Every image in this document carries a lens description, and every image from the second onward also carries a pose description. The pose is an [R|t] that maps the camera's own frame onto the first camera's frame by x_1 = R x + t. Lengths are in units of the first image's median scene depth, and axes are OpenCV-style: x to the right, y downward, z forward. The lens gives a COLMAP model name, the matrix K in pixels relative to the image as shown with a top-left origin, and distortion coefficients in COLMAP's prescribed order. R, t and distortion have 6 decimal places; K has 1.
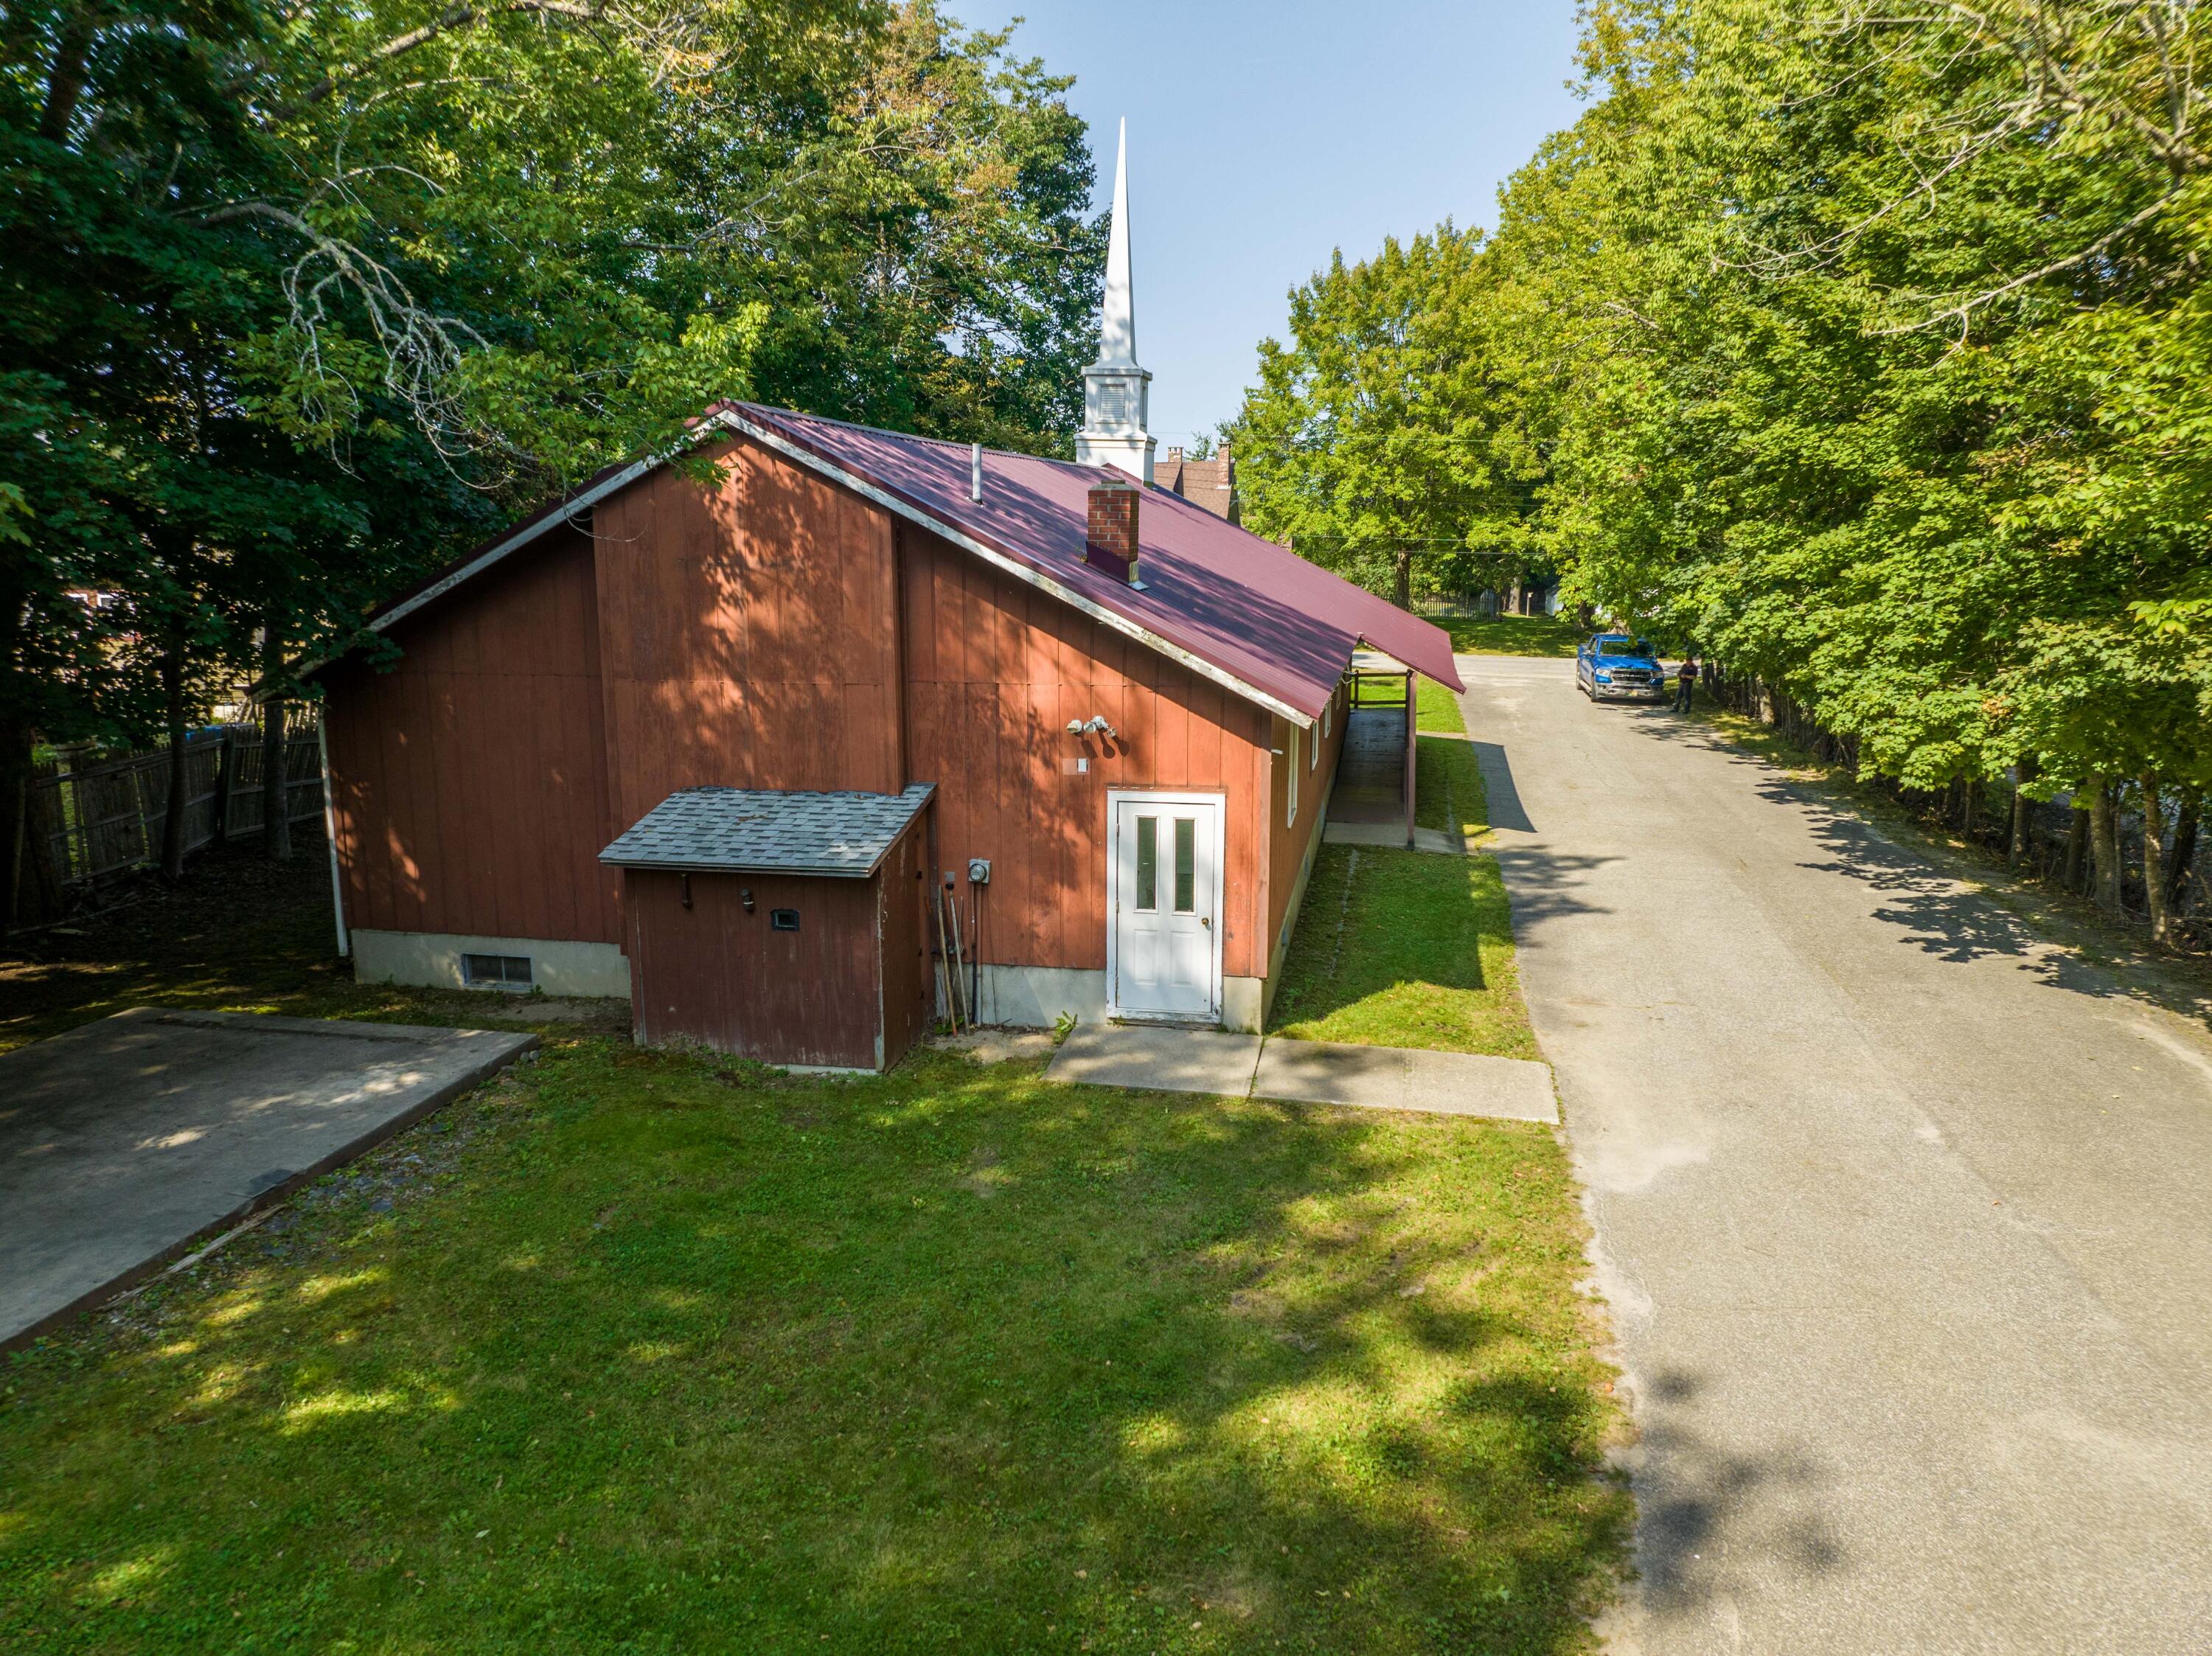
lens RADIAL K [[1560.2, 0, 1112.6], [0, 1560.2, 823.9], [0, 0, 1]] dist [-0.039977, 0.011066]
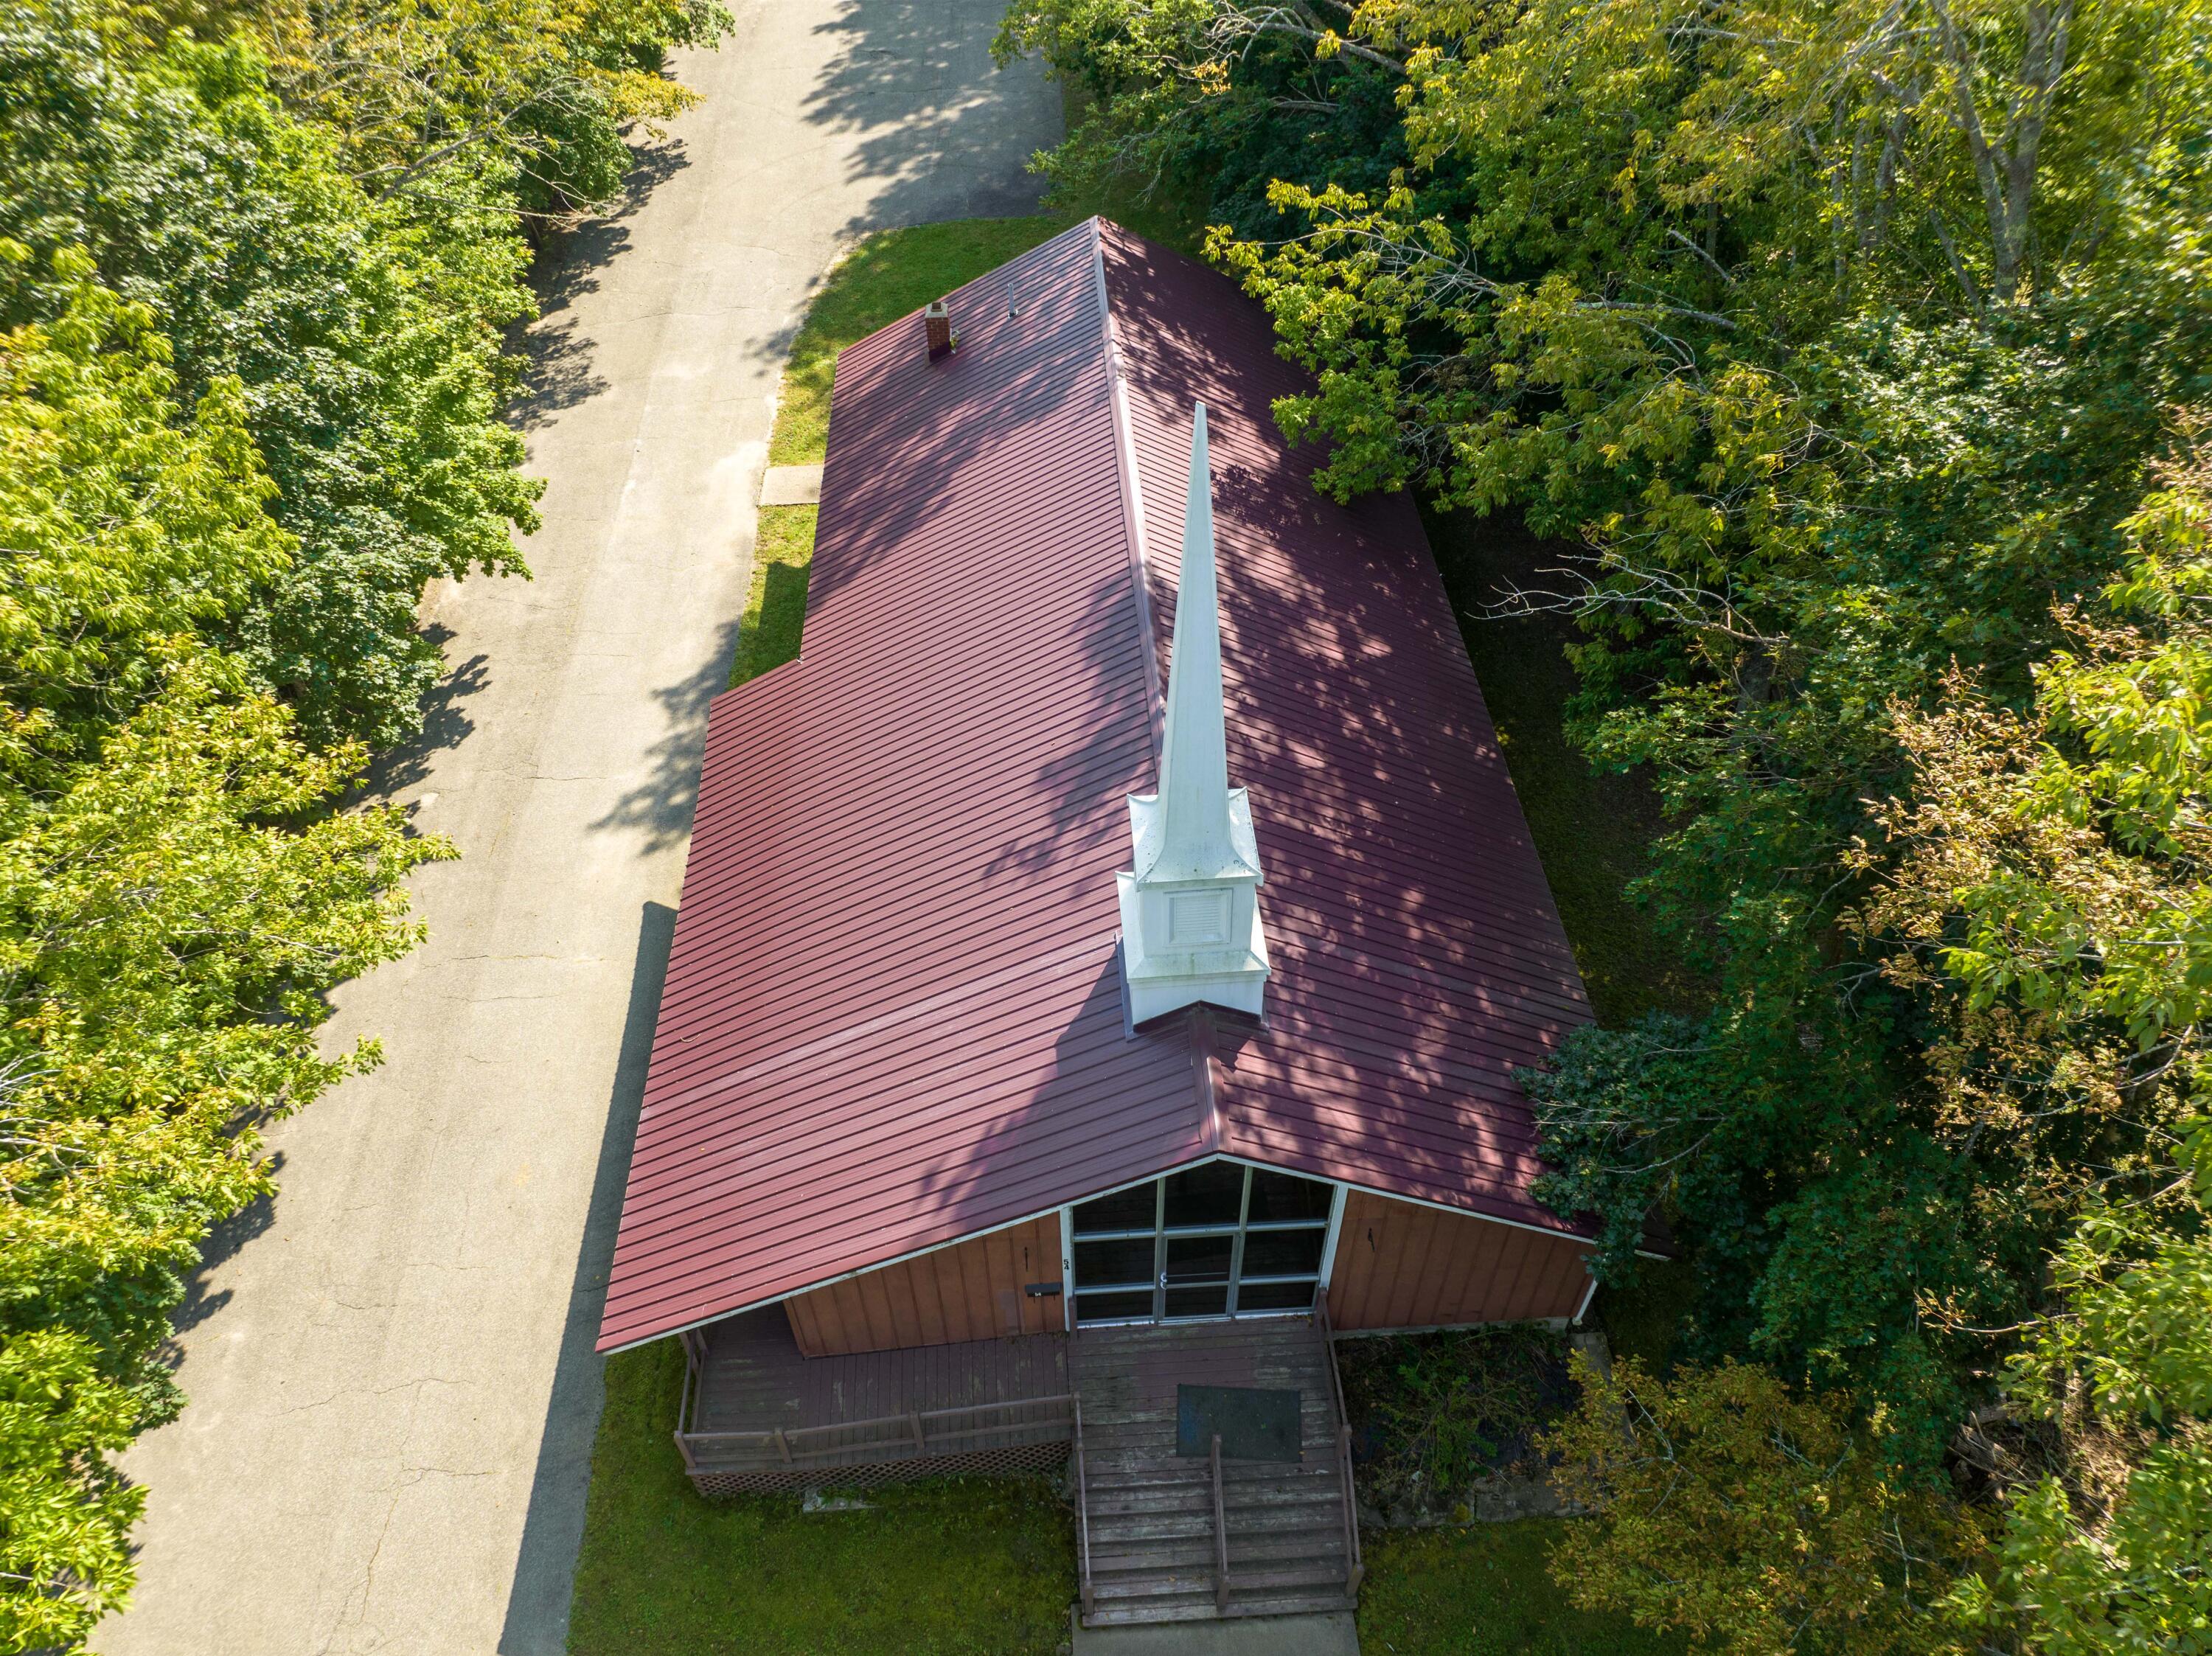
lens RADIAL K [[1560.2, 0, 1101.9], [0, 1560.2, 817.4], [0, 0, 1]] dist [-0.039977, 0.011066]
pose [[-0.969435, 0.182386, -0.164109, 0.216742], [-0.035205, 0.558554, 0.828721, -1.452346], [0.242811, 0.809168, -0.535061, 2.562578]]
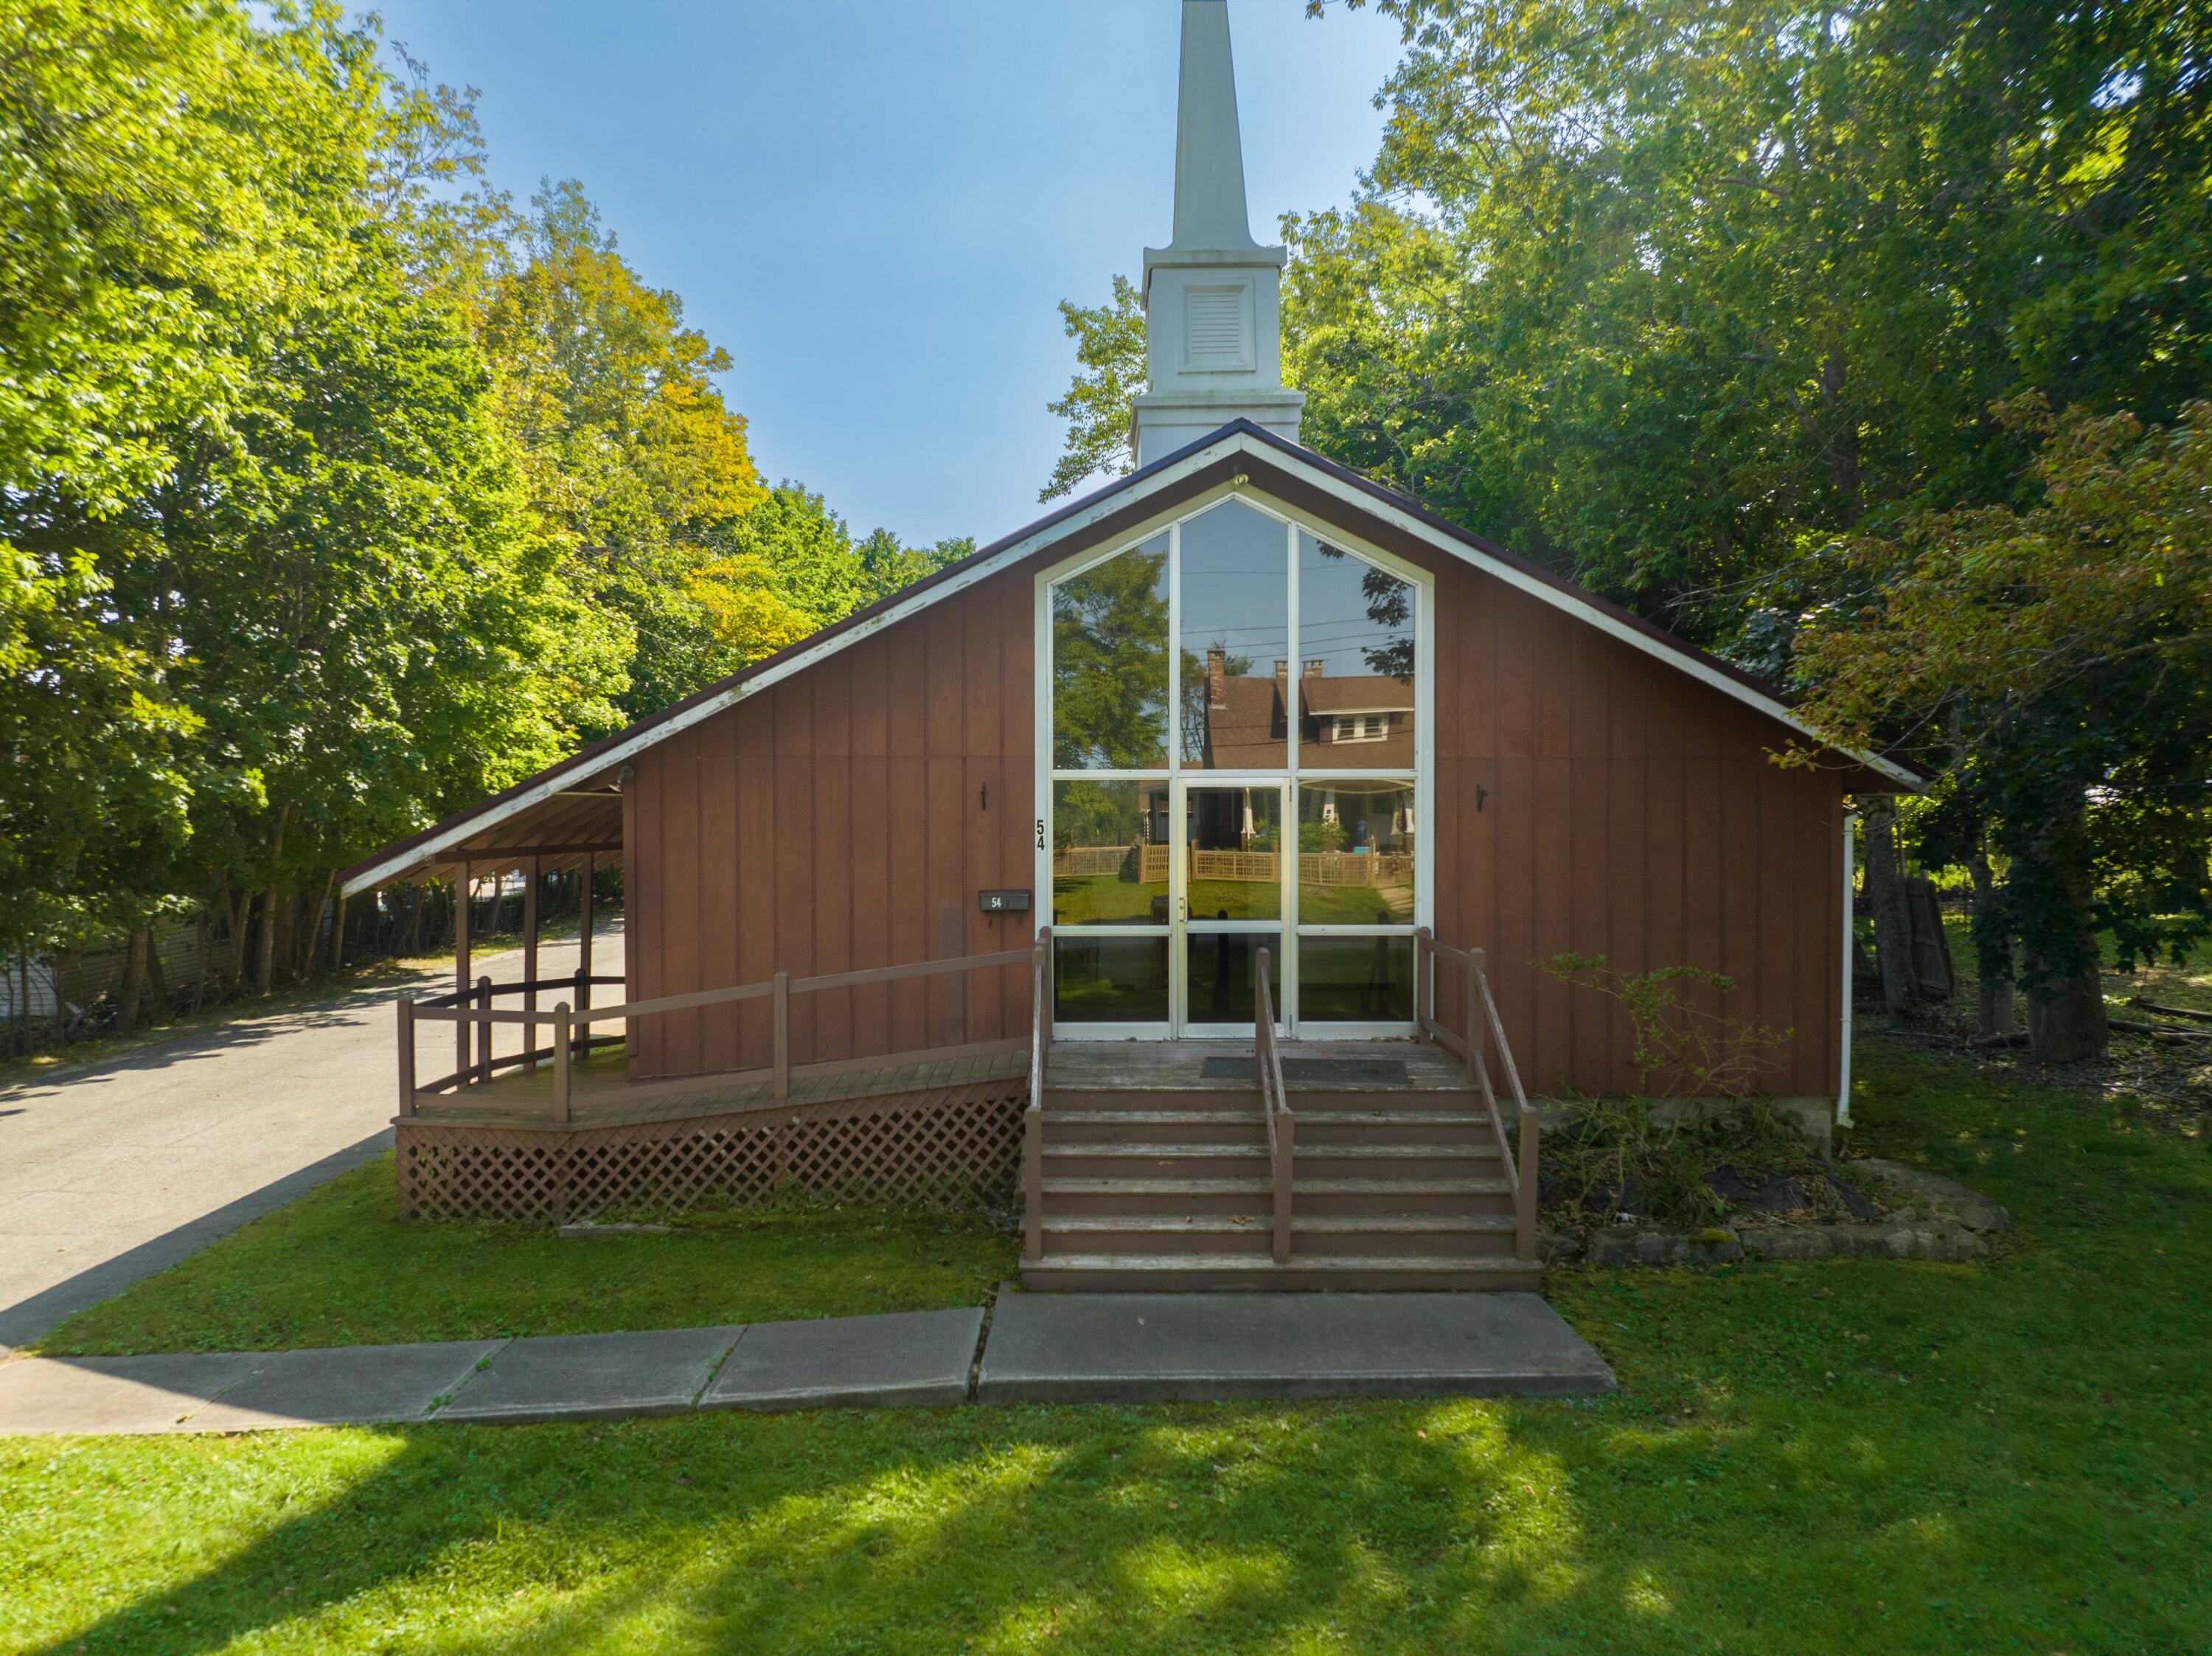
lens RADIAL K [[1560.2, 0, 1113.0], [0, 1560.2, 820.9], [0, 0, 1]] dist [-0.039977, 0.011066]
pose [[-0.981874, 0.008419, -0.189346, 0.228441], [-0.029821, 0.979708, 0.198198, -0.461849], [0.187173, 0.200252, -0.961699, 2.987398]]
